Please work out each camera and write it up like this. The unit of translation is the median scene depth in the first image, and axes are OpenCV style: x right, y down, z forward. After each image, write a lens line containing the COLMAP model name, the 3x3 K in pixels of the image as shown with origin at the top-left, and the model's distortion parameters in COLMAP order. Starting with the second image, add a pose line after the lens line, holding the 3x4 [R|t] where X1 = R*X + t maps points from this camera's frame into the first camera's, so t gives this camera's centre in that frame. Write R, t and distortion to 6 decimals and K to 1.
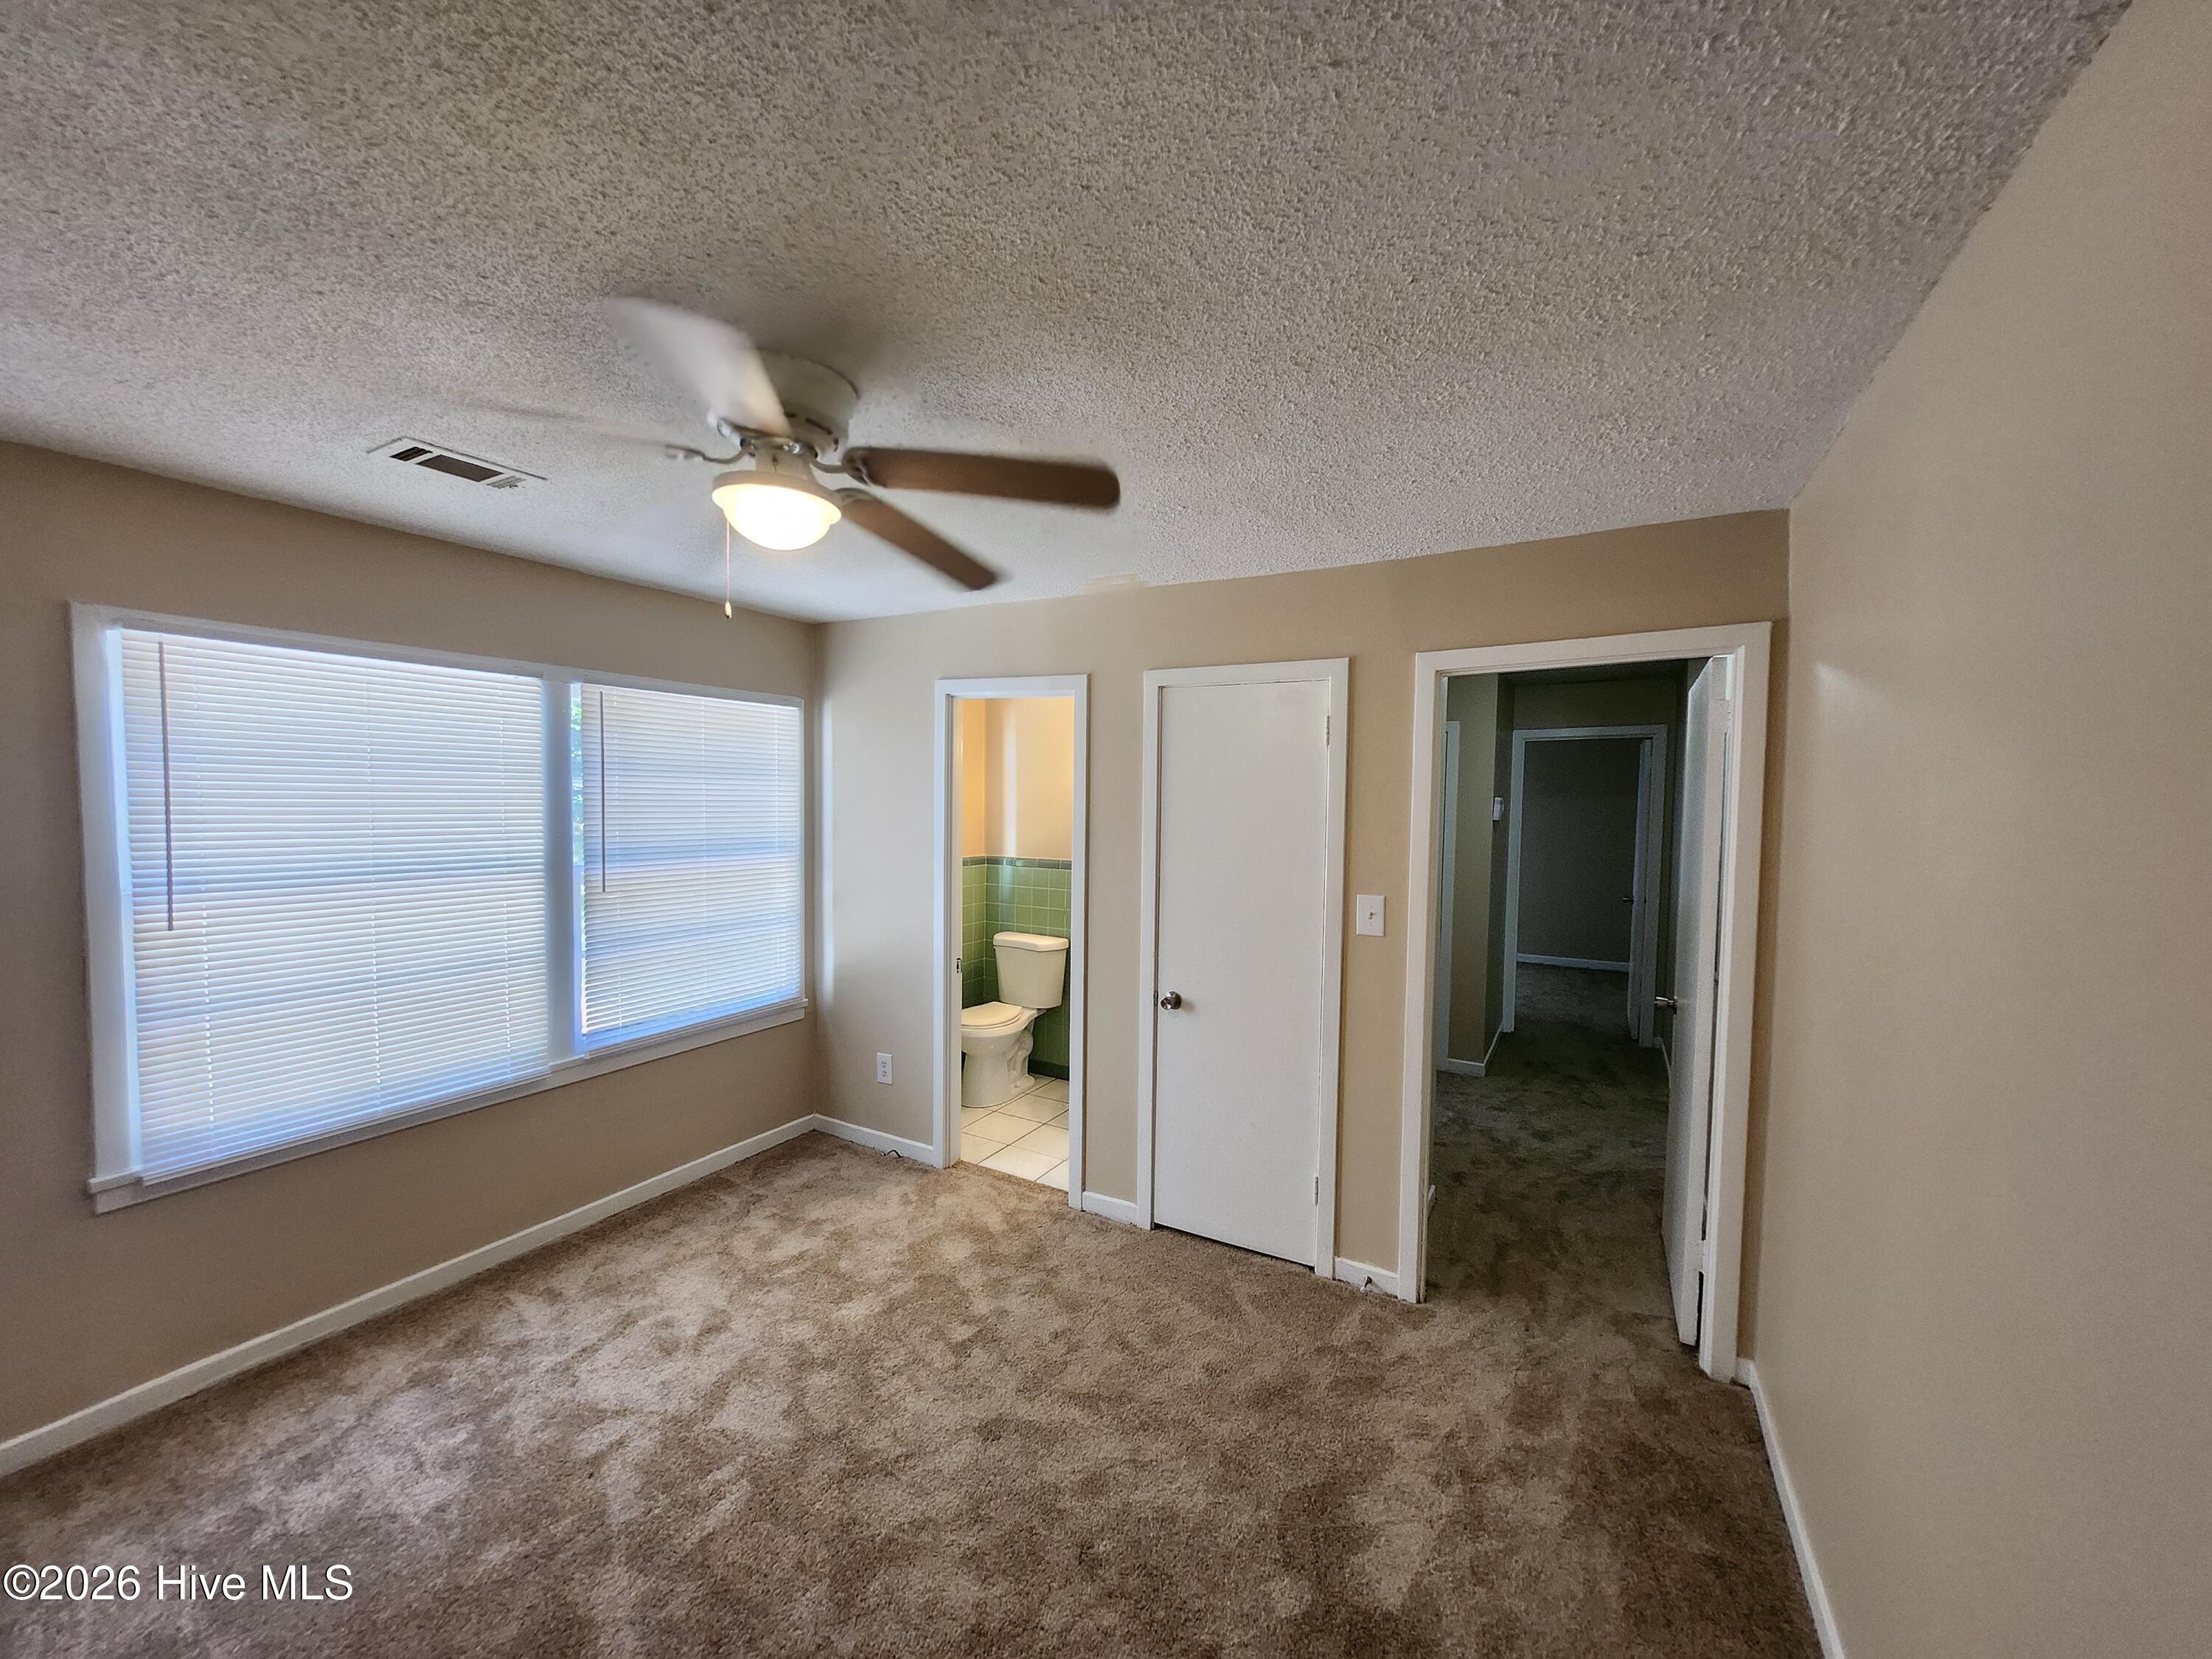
lens RADIAL K [[872.2, 0, 1102.0], [0, 872.2, 831.5], [0, 0, 1]] dist [0.001061, 0.000267]
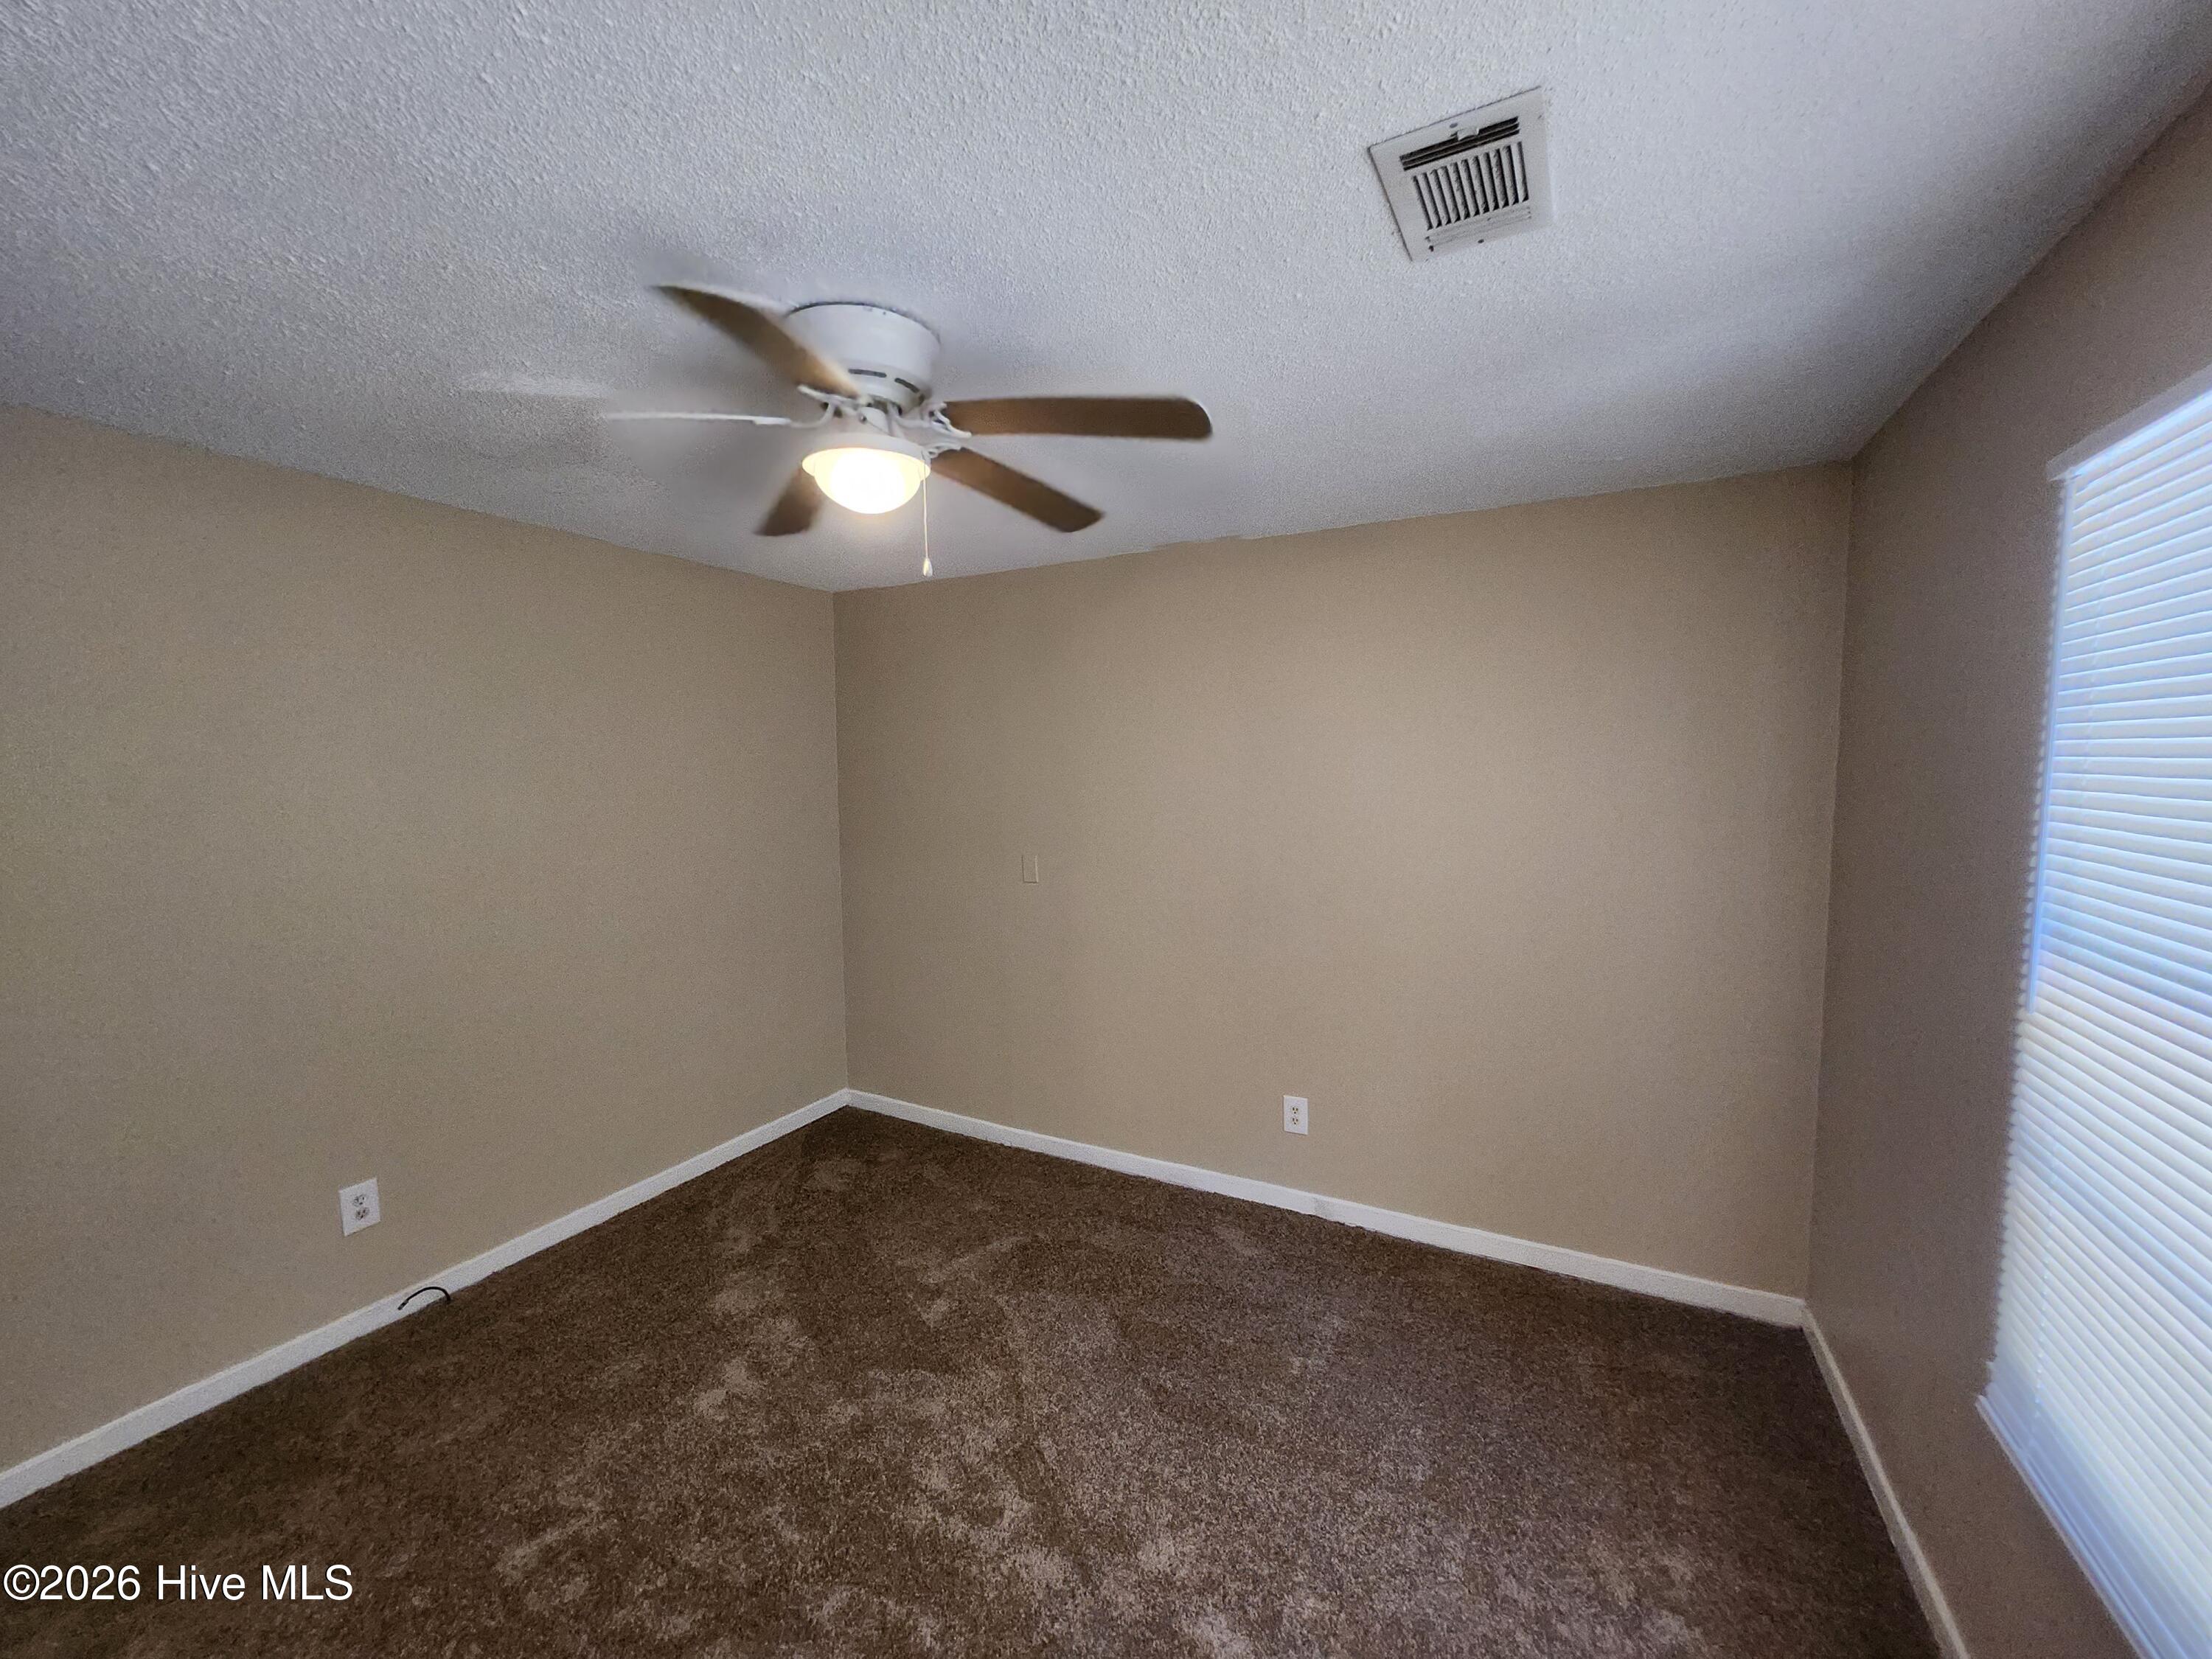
lens RADIAL K [[872.2, 0, 1102.0], [0, 872.2, 831.5], [0, 0, 1]] dist [0.001061, 0.000267]
pose [[-0.999234, 0.004008, -0.038926, -0.424462], [-0.000335, 0.993828, 0.110928, -0.055333], [0.039130, 0.110856, -0.993066, 1.446419]]
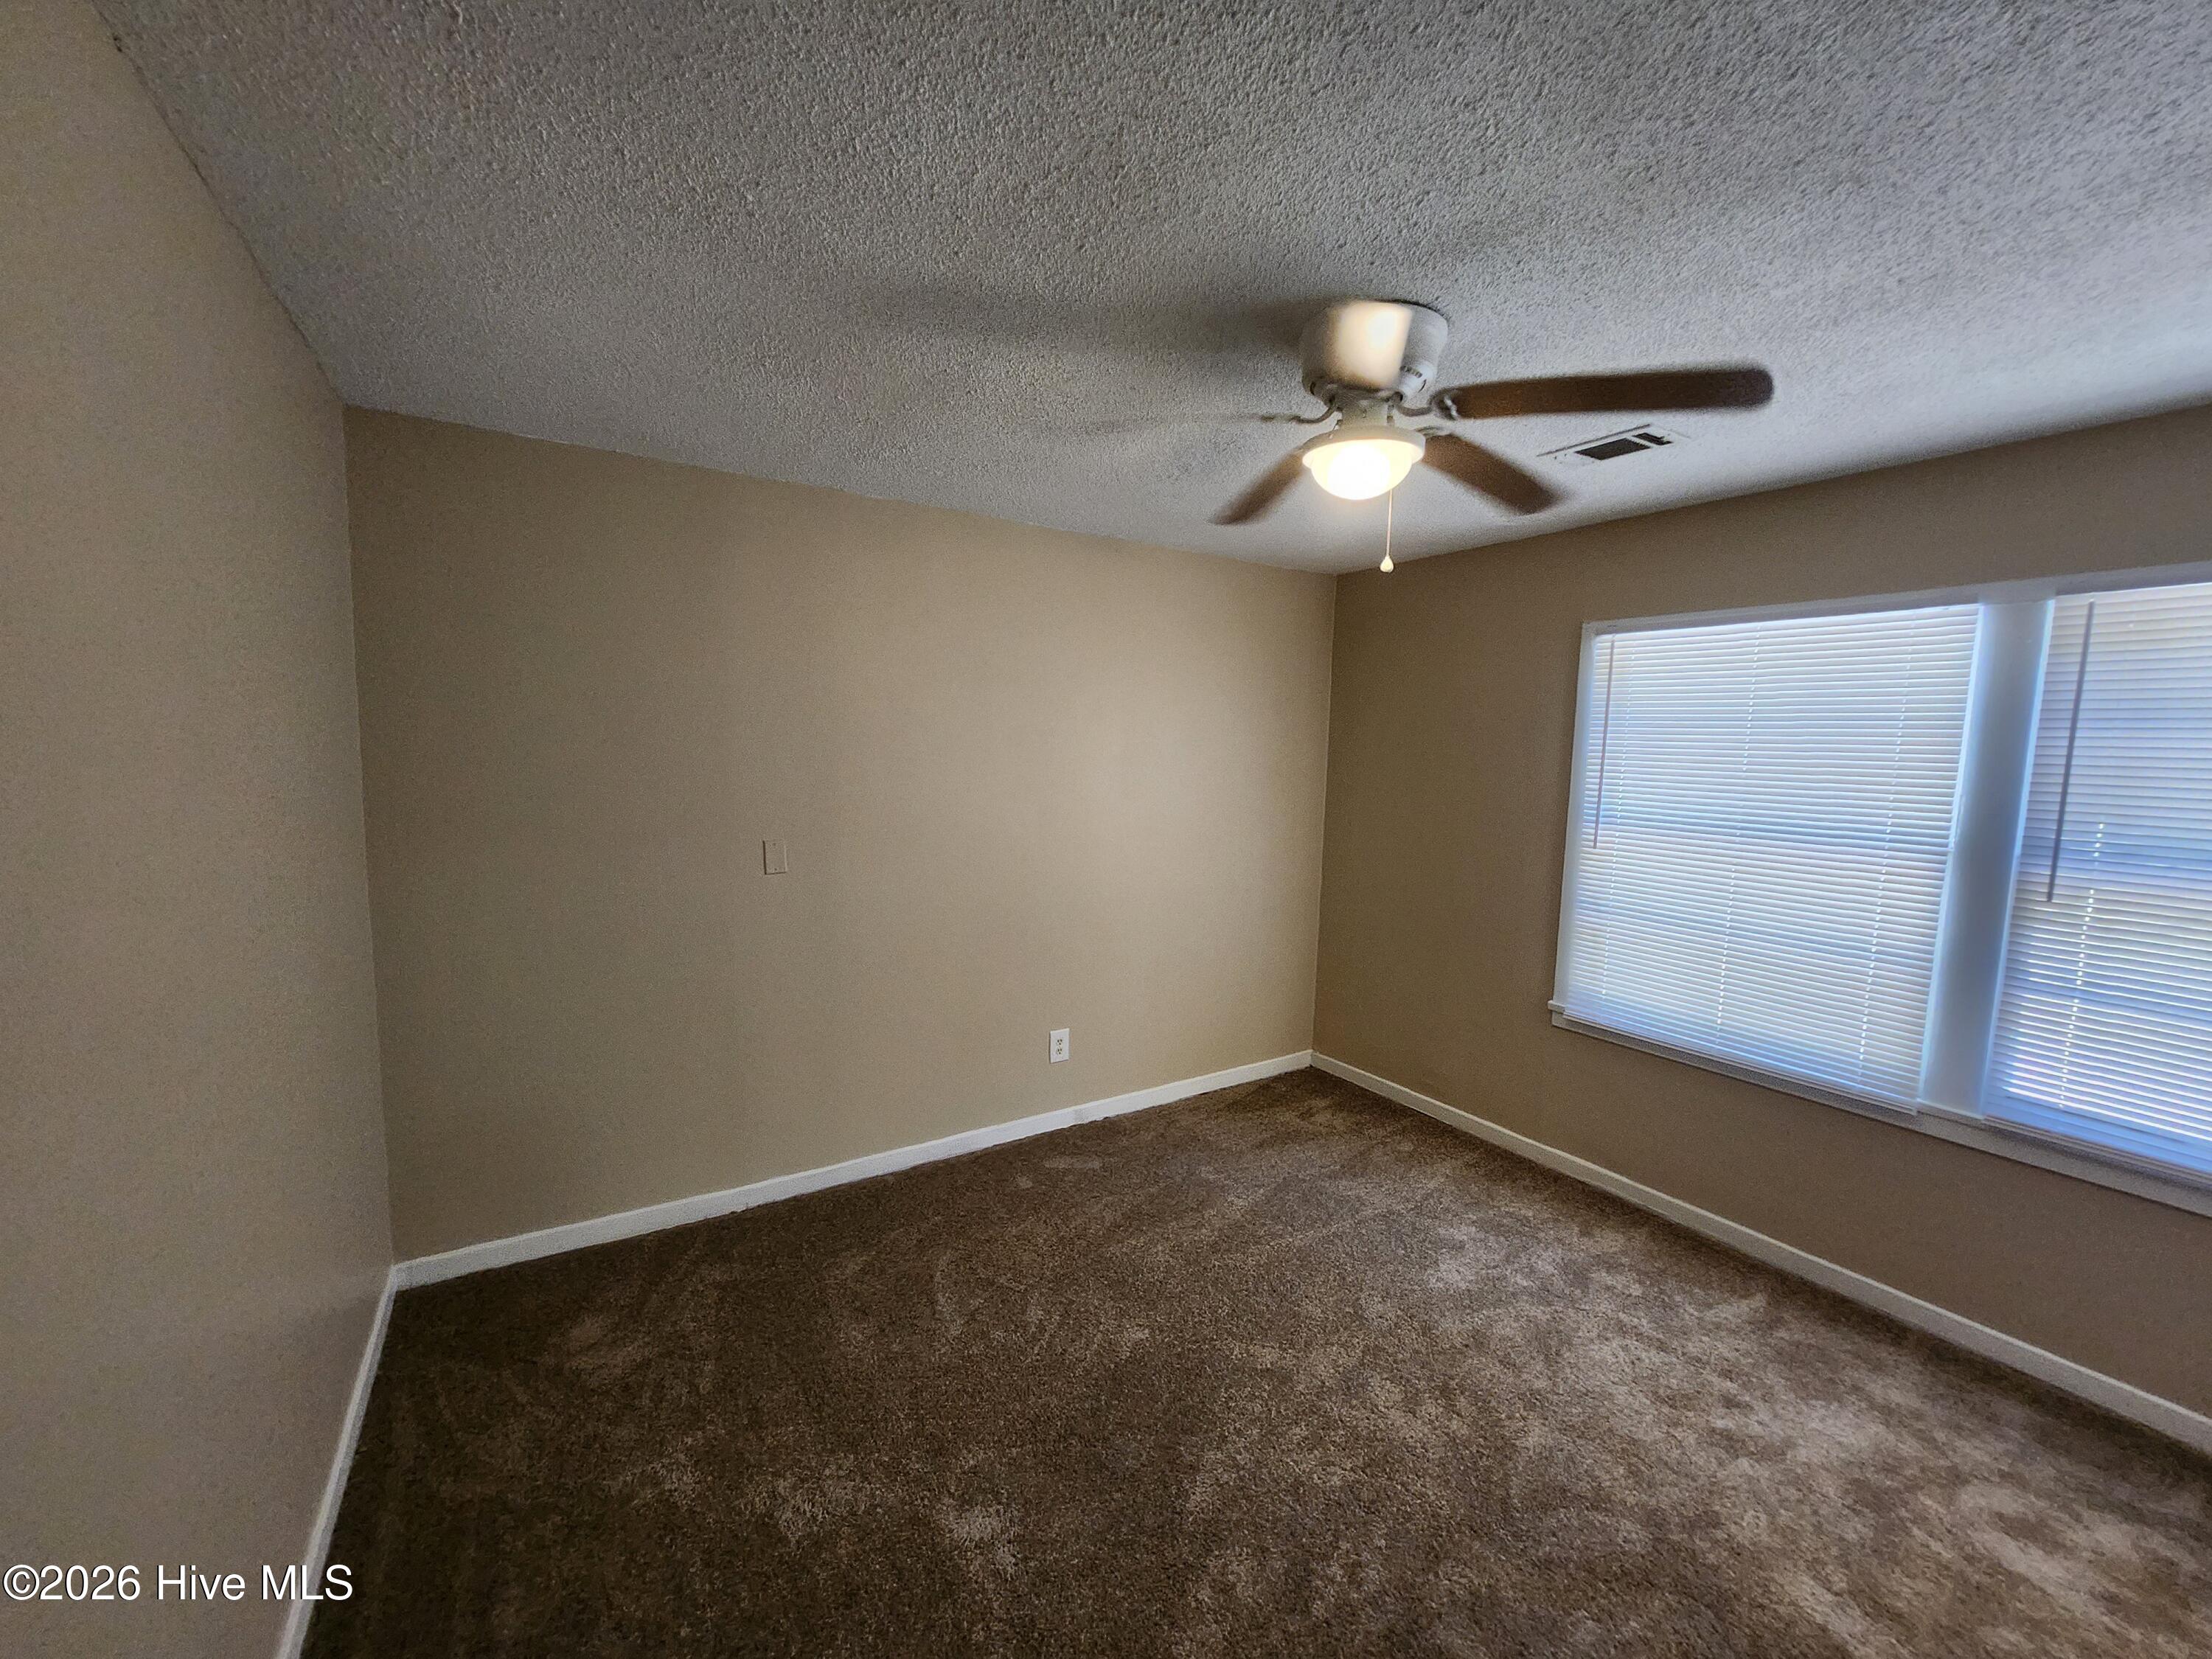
lens RADIAL K [[872.2, 0, 1102.0], [0, 872.2, 831.5], [0, 0, 1]] dist [0.001061, 0.000267]
pose [[-0.458549, 0.074658, -0.885527, 0.507224], [-0.065059, 0.990971, 0.117237, -0.024711], [0.886284, 0.111371, -0.449552, 0.883439]]
